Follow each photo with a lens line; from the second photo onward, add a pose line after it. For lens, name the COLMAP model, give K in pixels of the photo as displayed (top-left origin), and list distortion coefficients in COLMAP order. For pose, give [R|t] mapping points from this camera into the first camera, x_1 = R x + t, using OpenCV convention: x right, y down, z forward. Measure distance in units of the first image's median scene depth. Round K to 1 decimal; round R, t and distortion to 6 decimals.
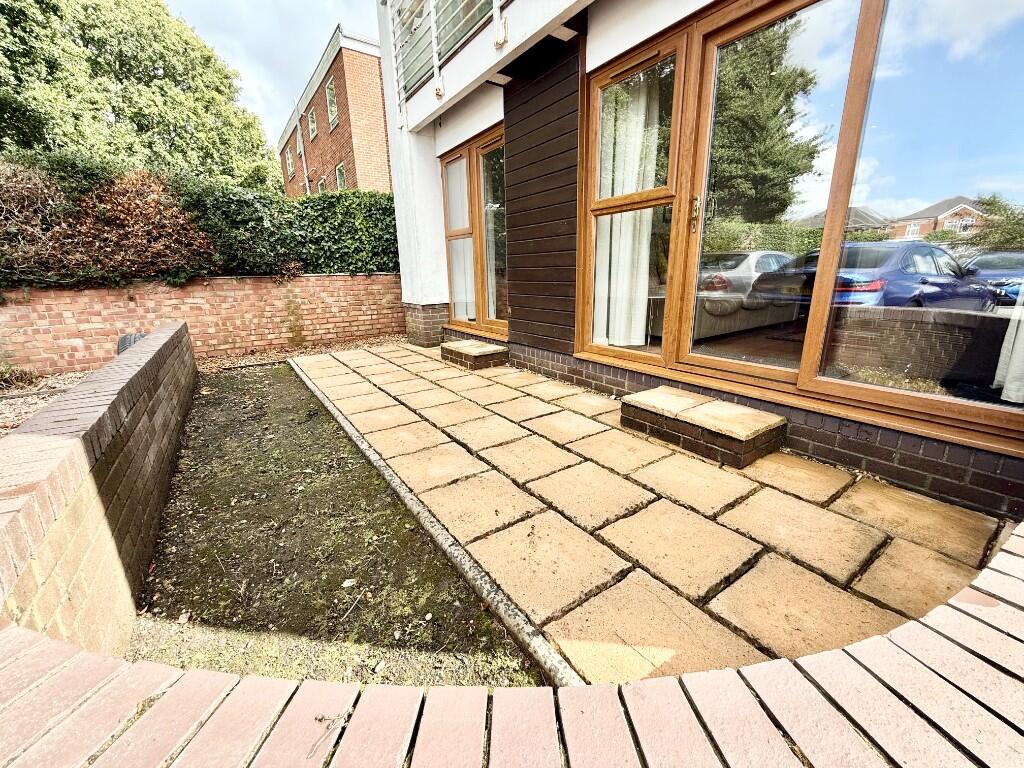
lens RADIAL K [[409.0, 0, 511.4], [0, 409.0, 384.4], [0, 0, 1]] dist [-0.009496, 0.000086]
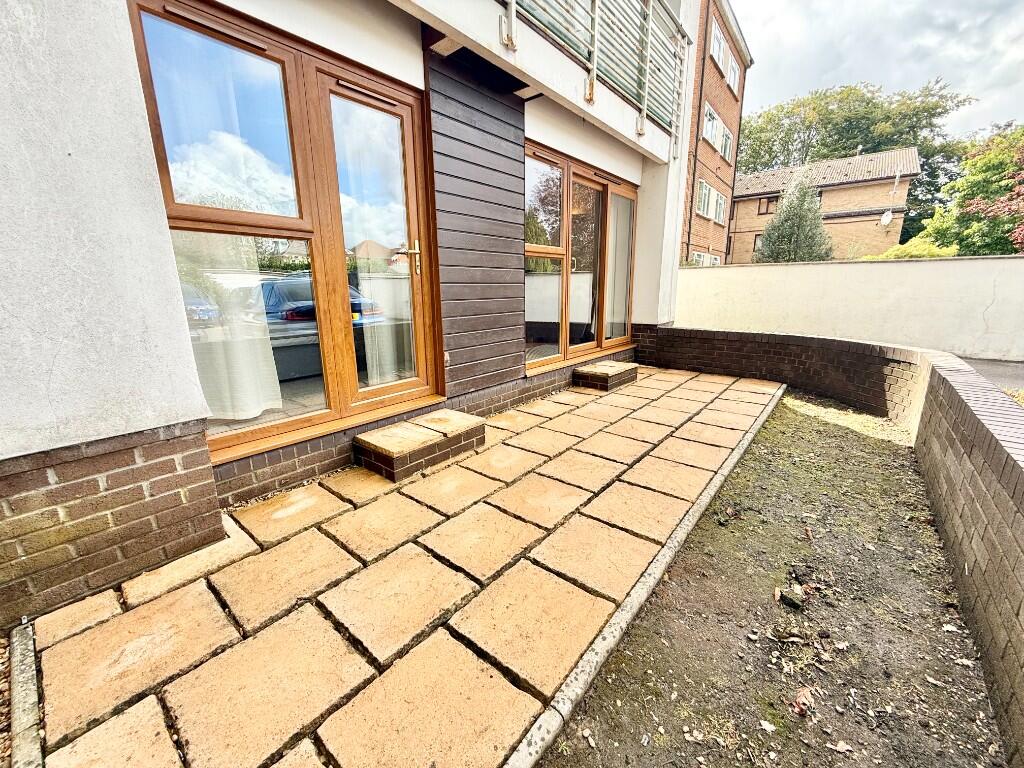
lens RADIAL K [[409.0, 0, 509.8], [0, 409.0, 382.2], [0, 0, 1]] dist [-0.009496, 0.000086]
pose [[-0.272194, -0.205265, 0.940094, -0.976788], [0.260991, 0.924611, 0.277451, -0.415152], [-0.926172, 0.320876, -0.198101, 1.394970]]
